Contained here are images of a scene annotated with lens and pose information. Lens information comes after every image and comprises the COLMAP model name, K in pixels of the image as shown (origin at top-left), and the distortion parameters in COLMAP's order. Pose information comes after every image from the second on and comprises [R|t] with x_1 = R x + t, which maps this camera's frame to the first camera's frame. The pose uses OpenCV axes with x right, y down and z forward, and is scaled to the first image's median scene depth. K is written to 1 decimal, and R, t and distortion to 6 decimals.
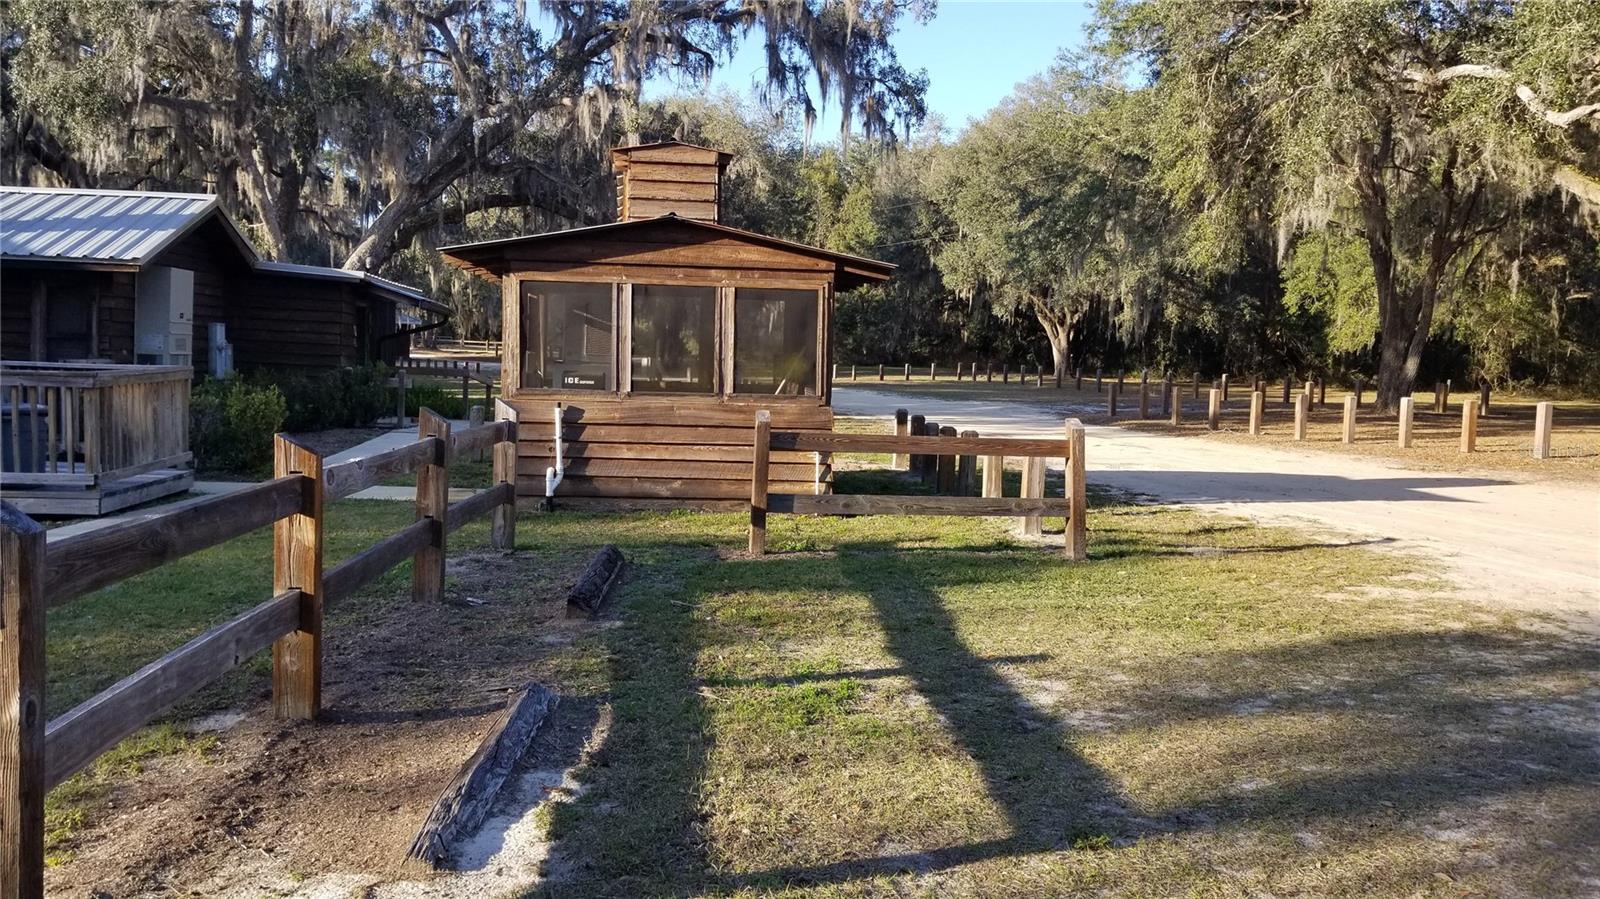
lens RADIAL K [[1326.2, 0, 798.9], [0, 1326.2, 427.6], [0, 0, 1]] dist [0.062914, -0.095391]
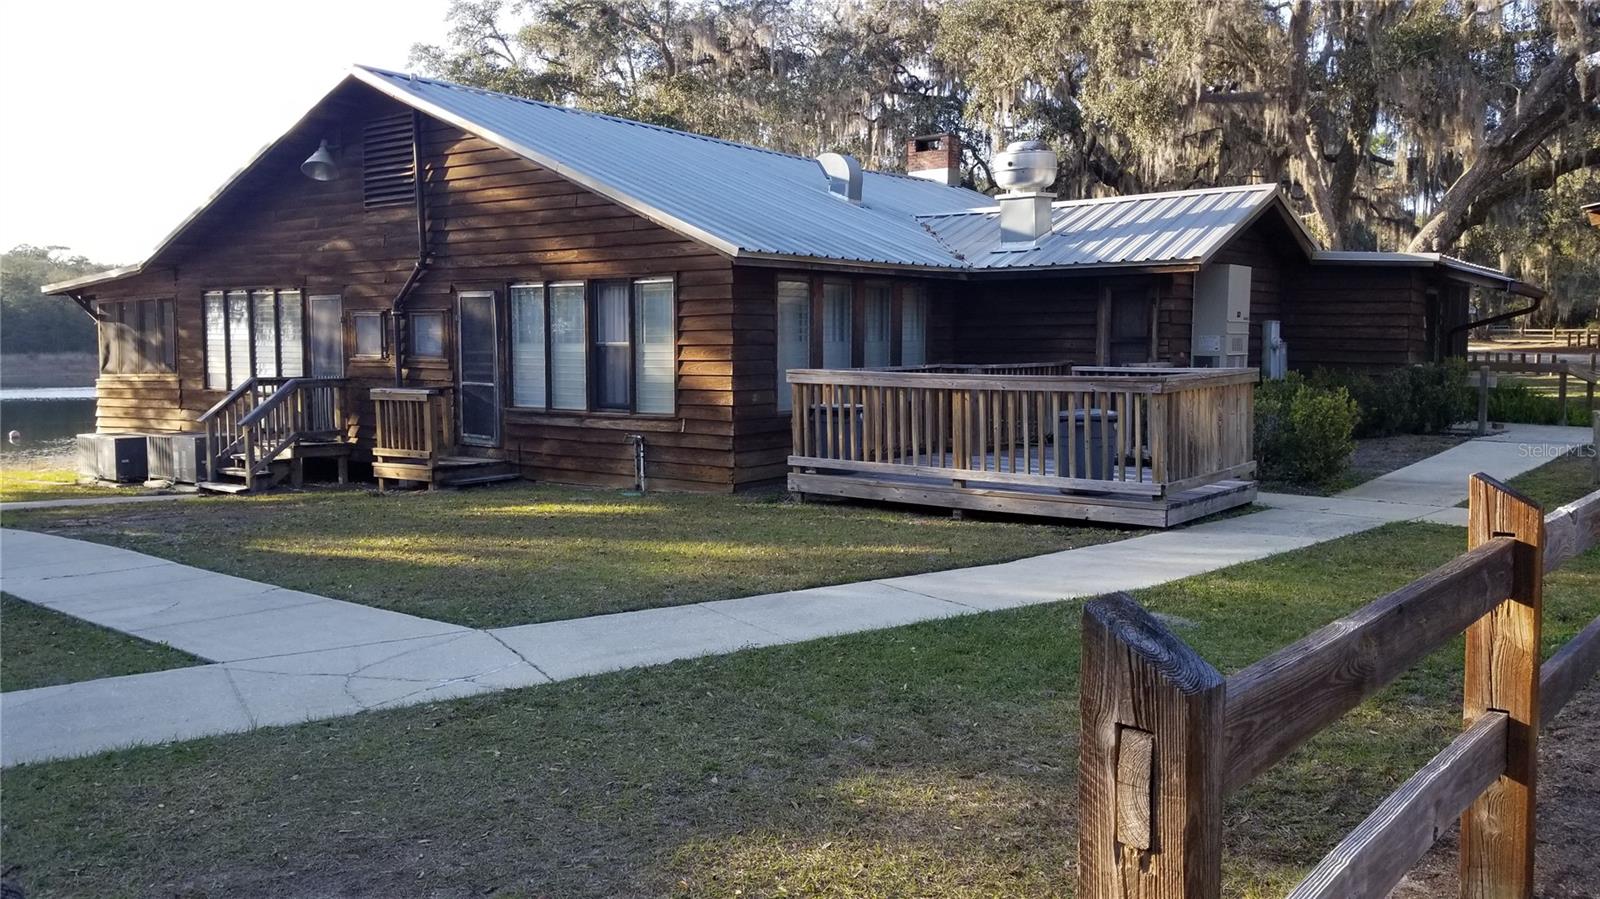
lens RADIAL K [[1199.5, 0, 805.5], [0, 1199.5, 440.6], [0, 0, 1]] dist [0.059041, -0.130482]
pose [[0.738899, 0.020497, -0.673504, -0.102336], [-0.007536, 0.999726, 0.022157, -0.009948], [0.673774, -0.011296, 0.738852, 0.147358]]
